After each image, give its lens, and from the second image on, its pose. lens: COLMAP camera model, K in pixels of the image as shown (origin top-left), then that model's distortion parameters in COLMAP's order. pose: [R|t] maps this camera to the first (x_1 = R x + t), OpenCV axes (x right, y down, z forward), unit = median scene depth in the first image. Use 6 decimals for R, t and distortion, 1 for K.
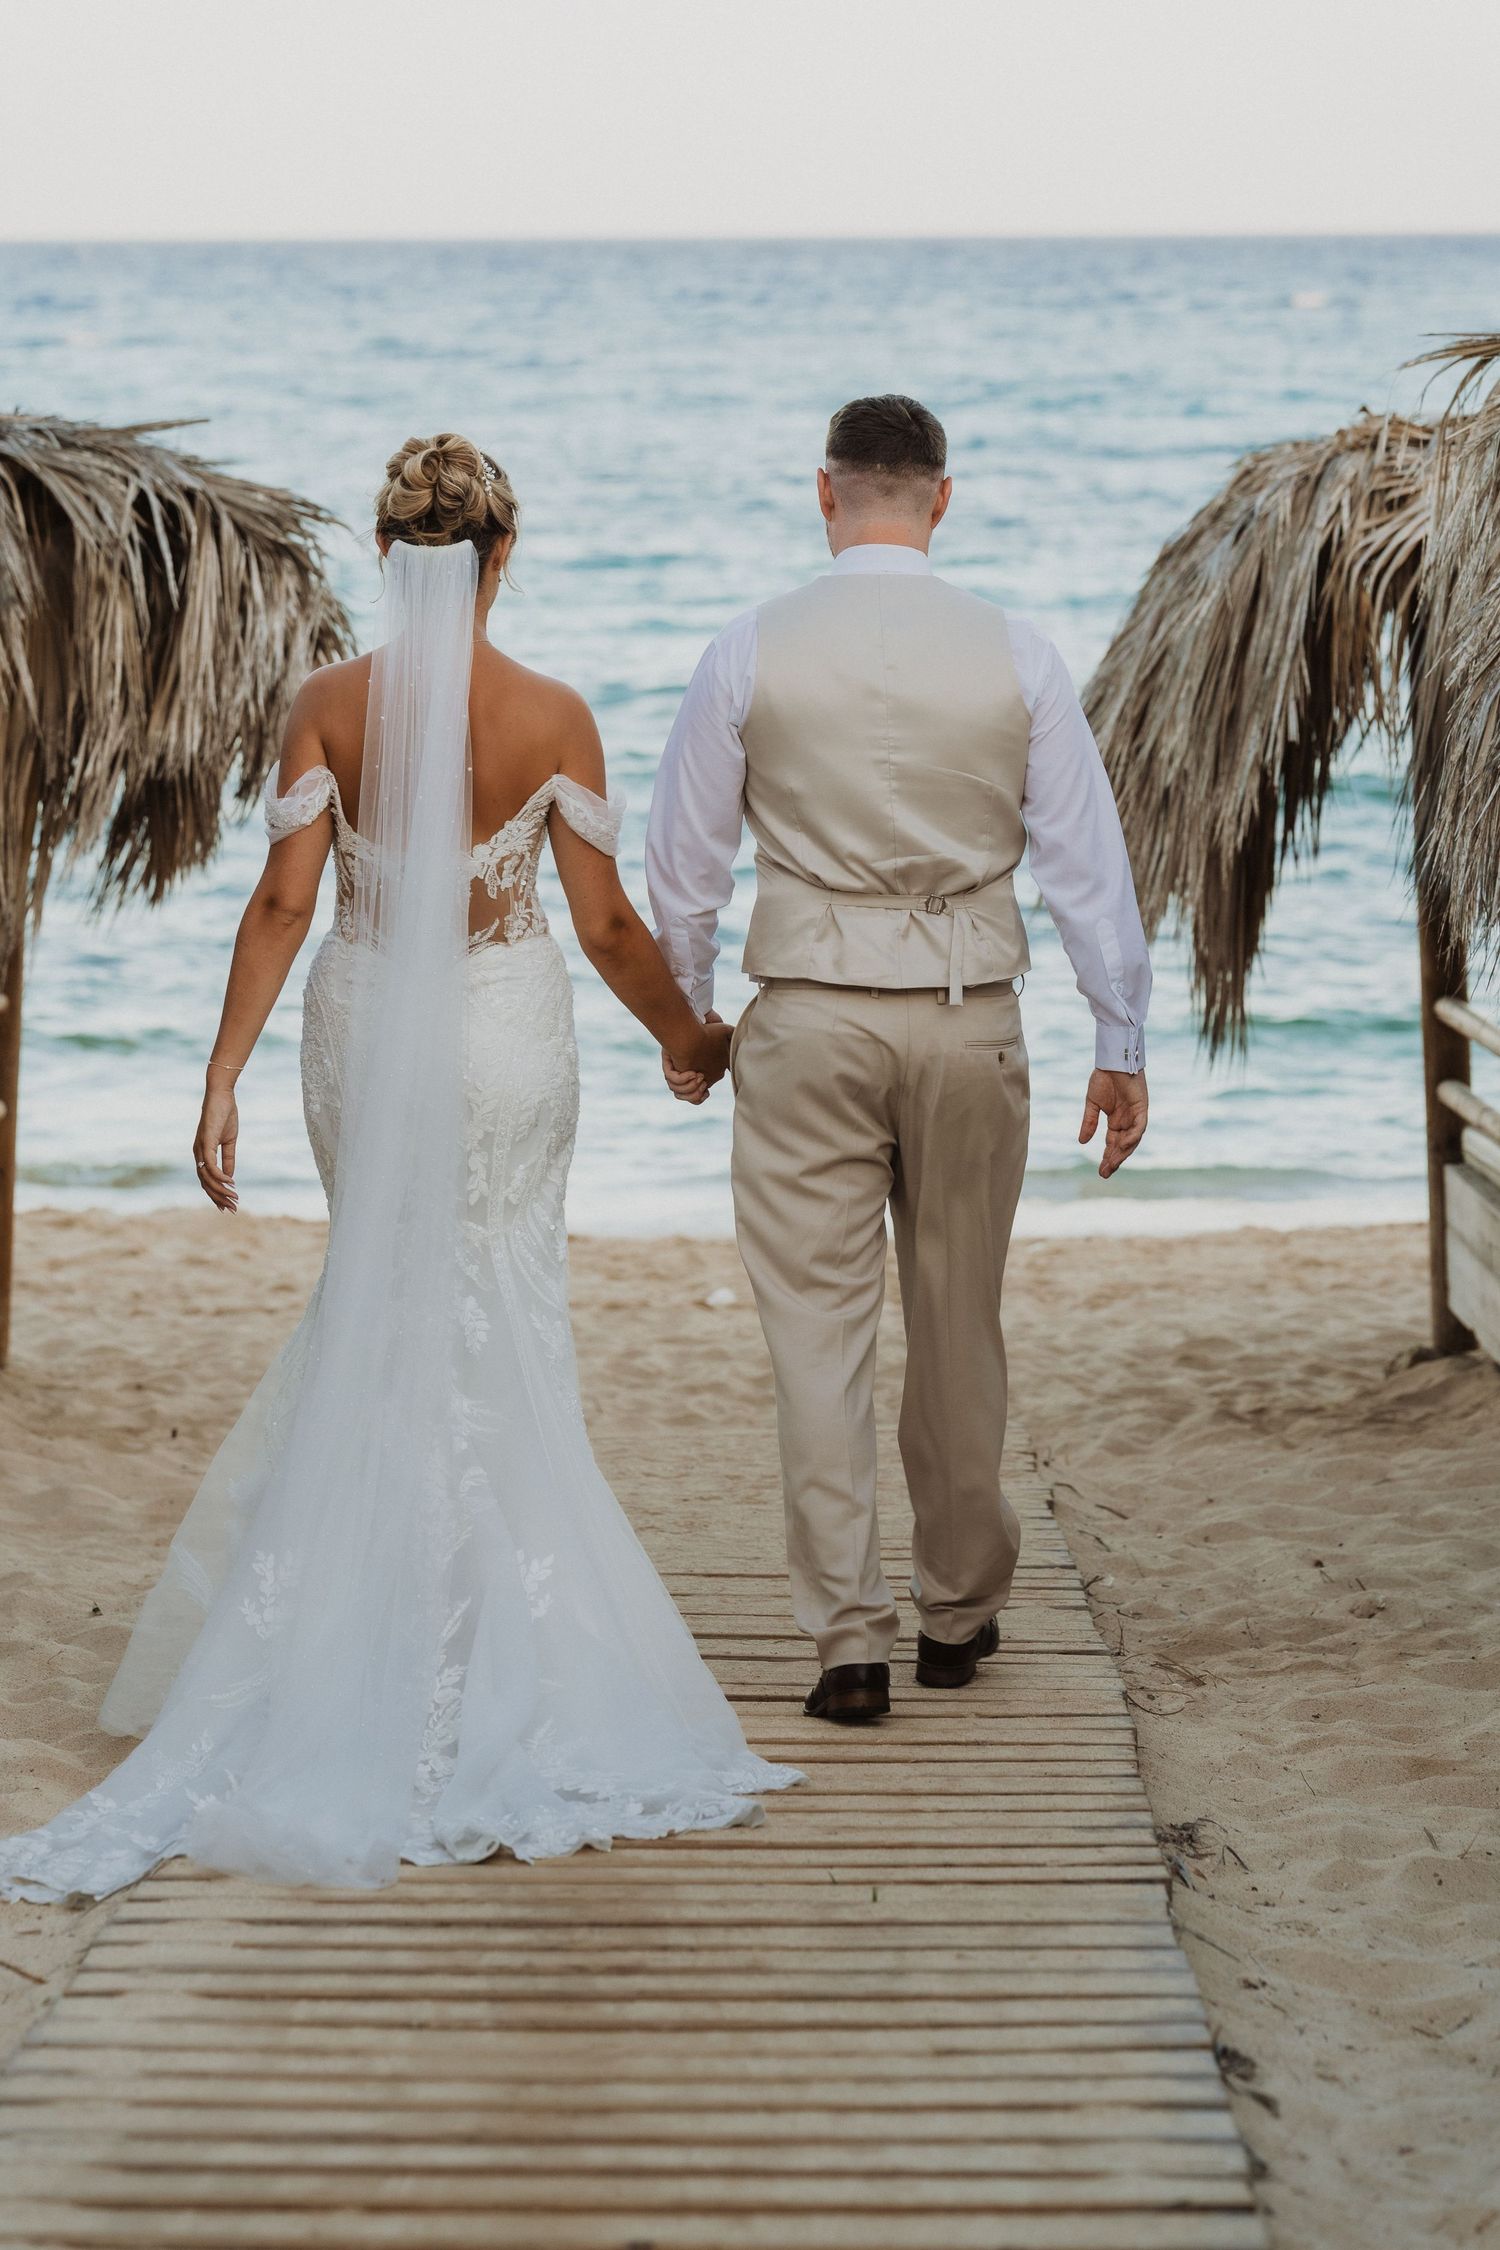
lens RADIAL K [[6667.1, 0, 750.0], [0, 6667.1, 1125.0], [0, 0, 1]] dist [-0.044480, -0.074076]
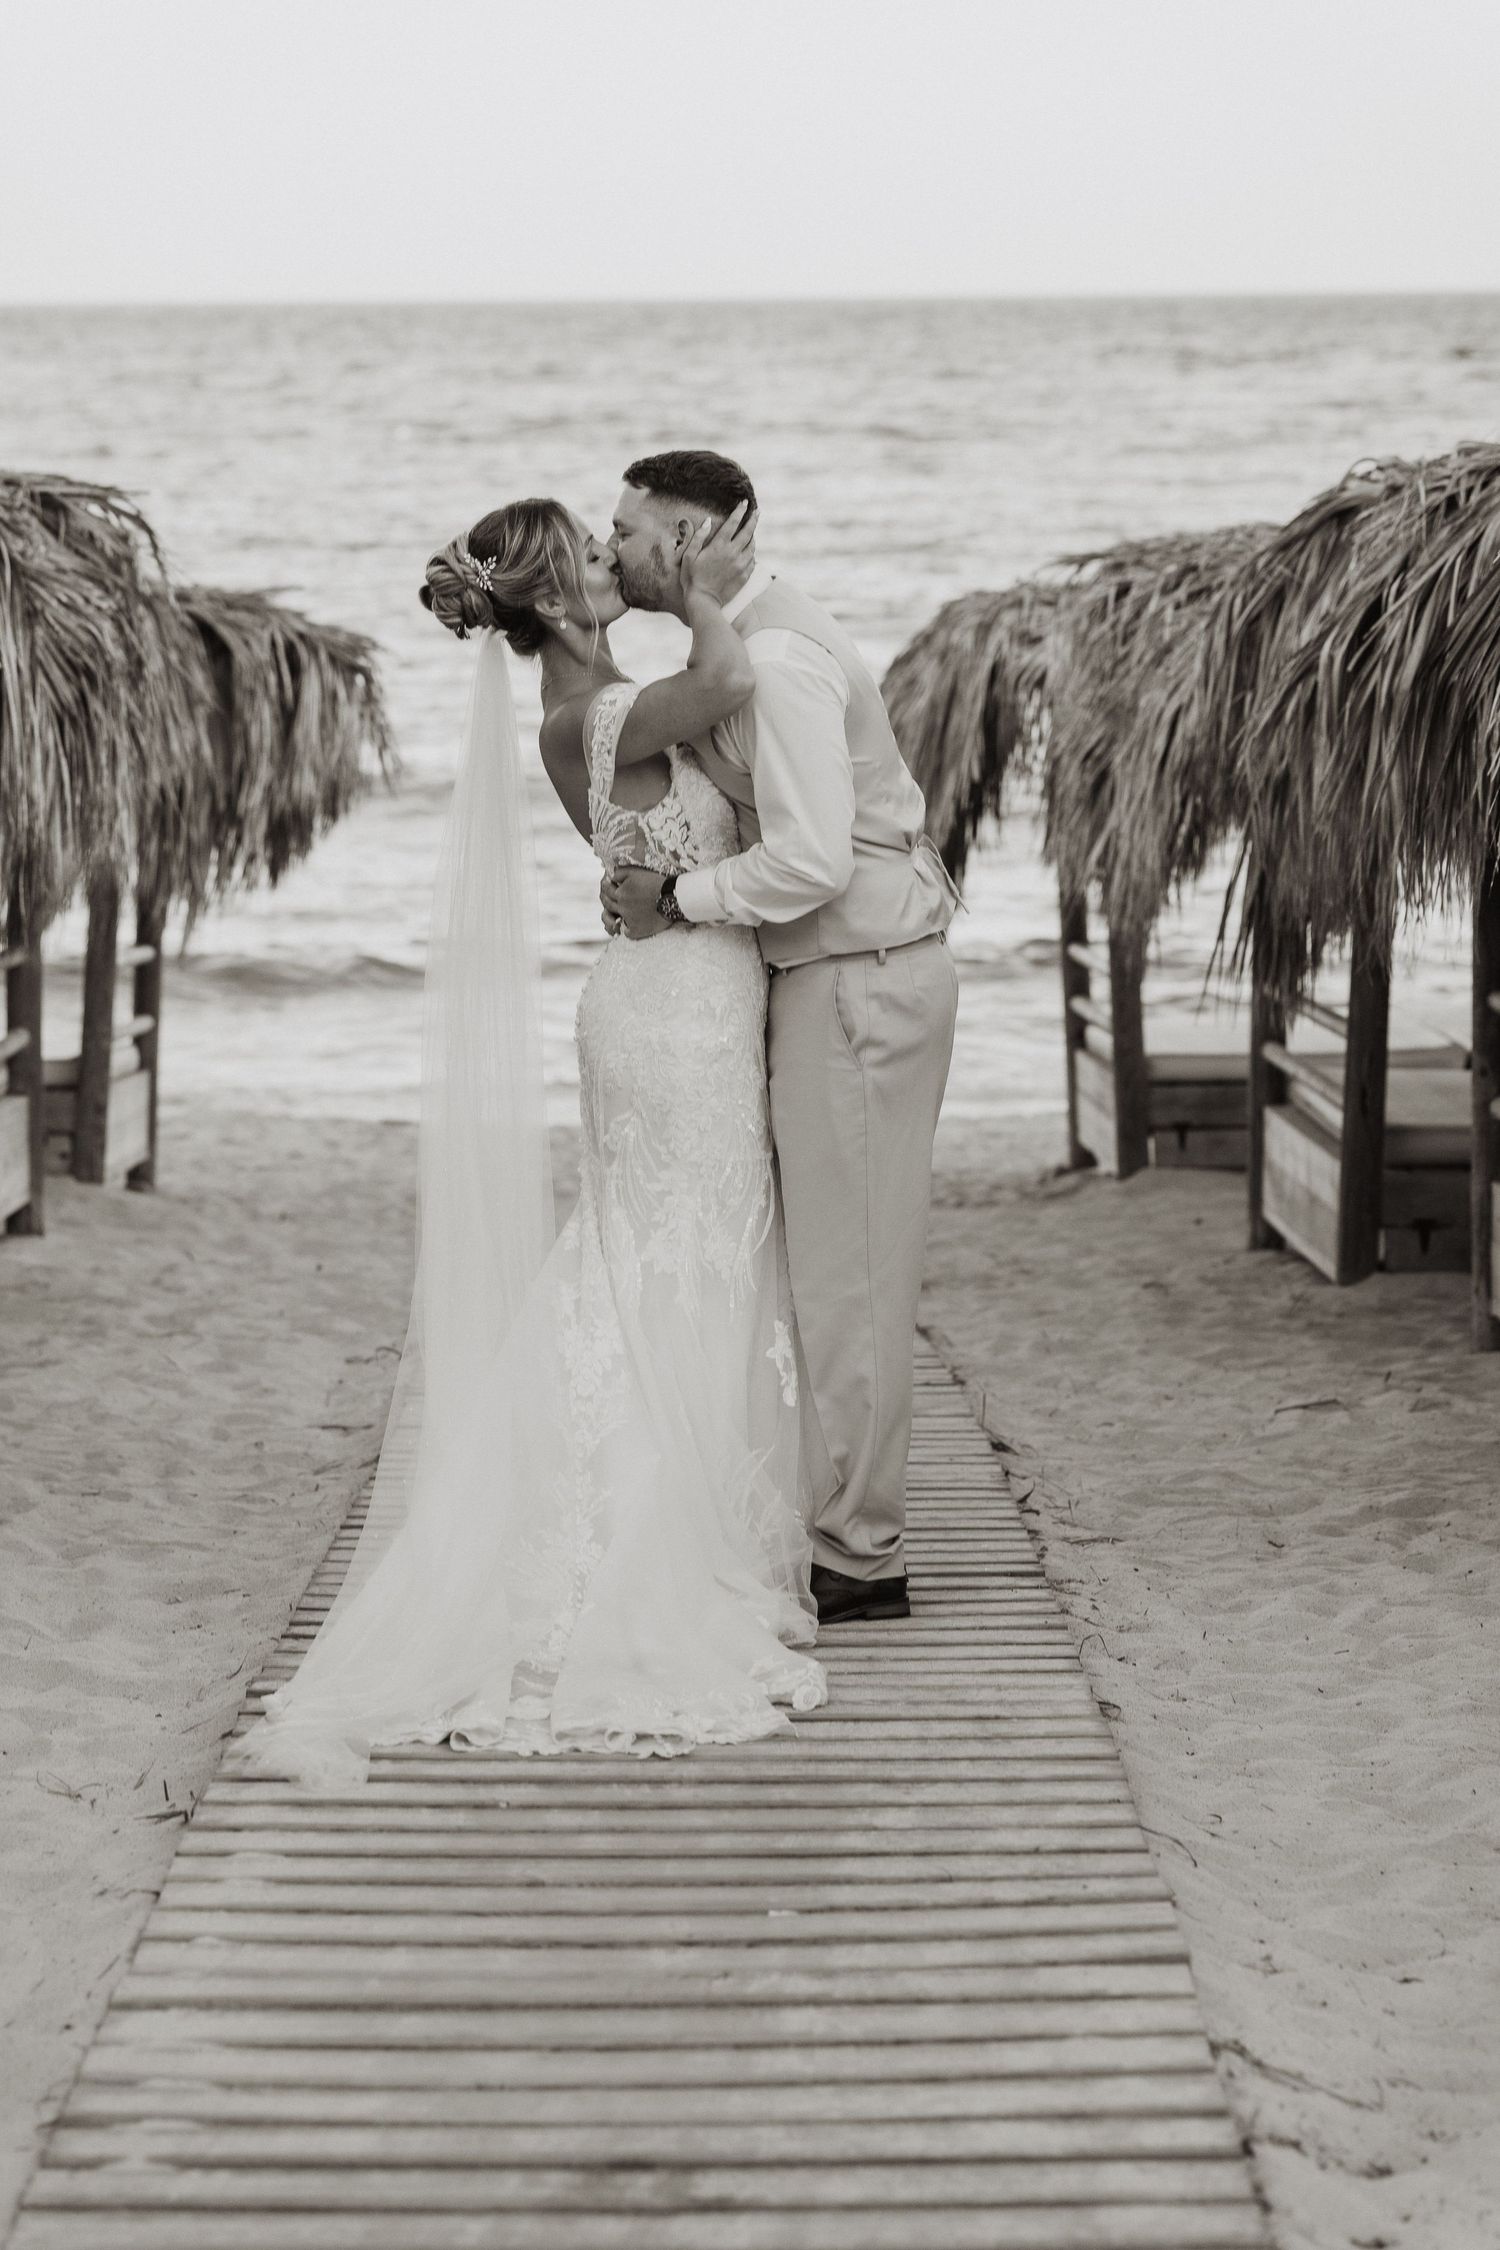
lens RADIAL K [[7542.9, 0, 750.0], [0, 7542.9, 1125.0], [0, 0, 1]] dist [0.014237, 2.670686]
pose [[0.998814, -0.008289, 0.047988, -0.064619], [0.008748, 0.999918, -0.009362, 0.044170], [-0.047906, 0.009770, 0.998804, -0.861584]]
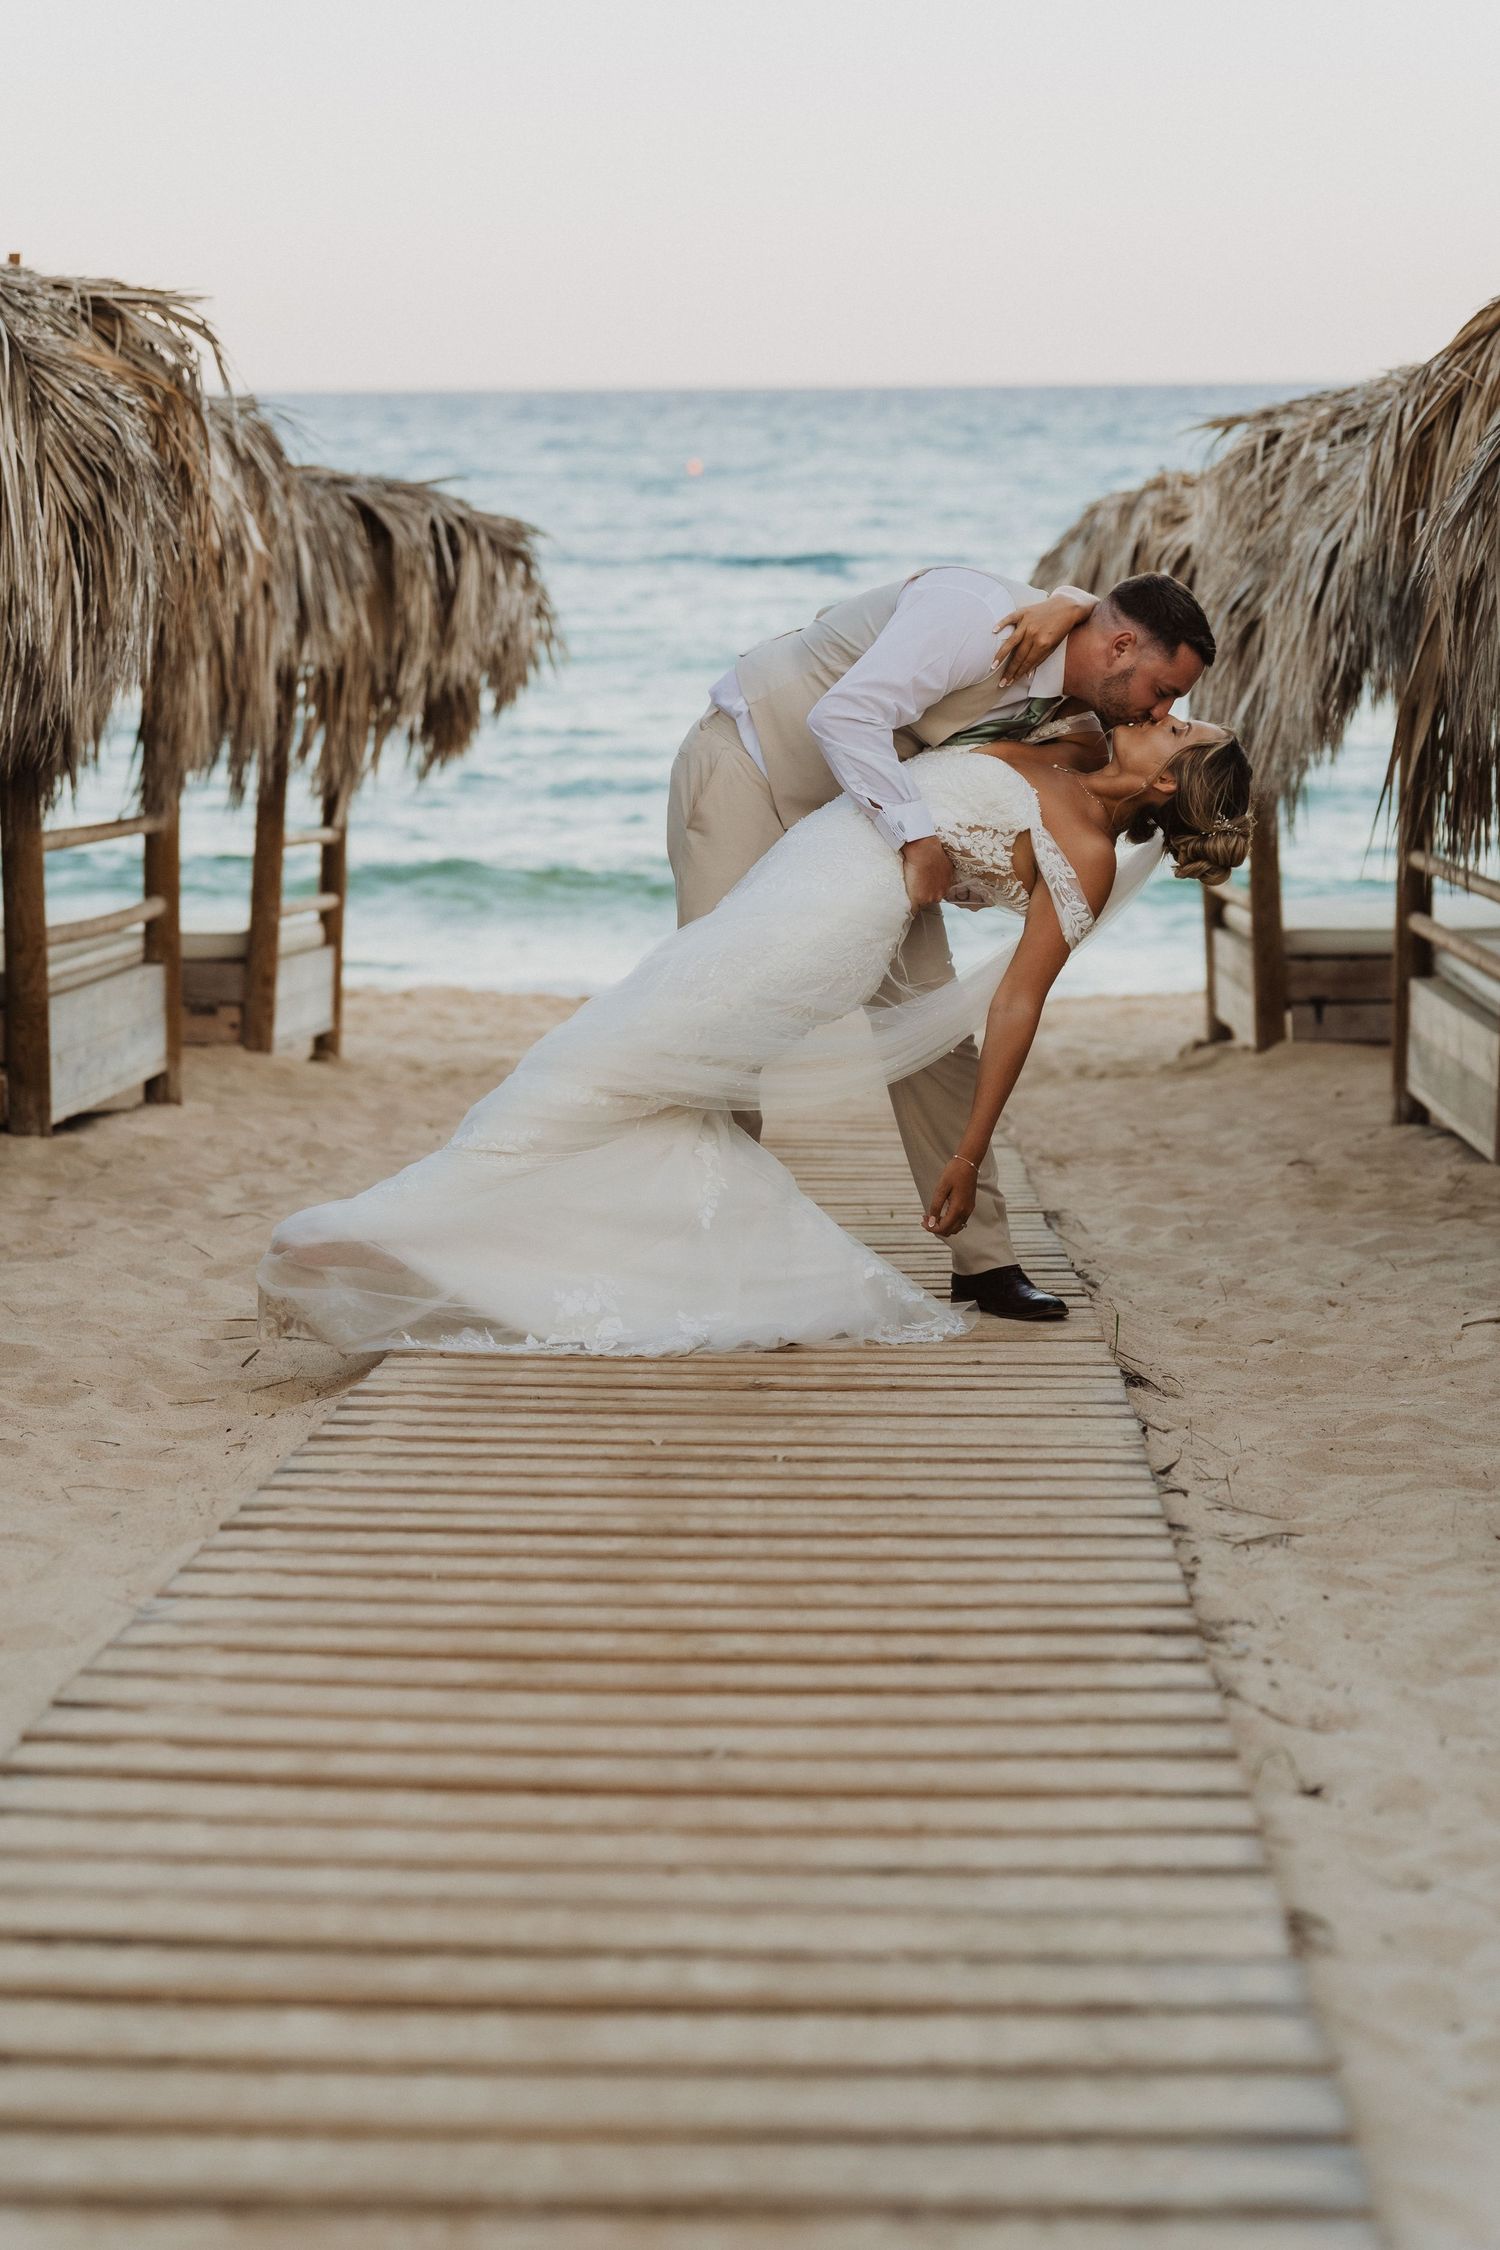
lens RADIAL K [[5005.2, 0, 750.0], [0, 5005.2, 1125.0], [0, 0, 1]] dist [0.042724, 0.192478]
pose [[0.999984, -0.004975, 0.002647, -0.015653], [0.004943, 0.999915, 0.012076, 0.043382], [-0.002707, -0.012063, 0.999924, -0.267077]]
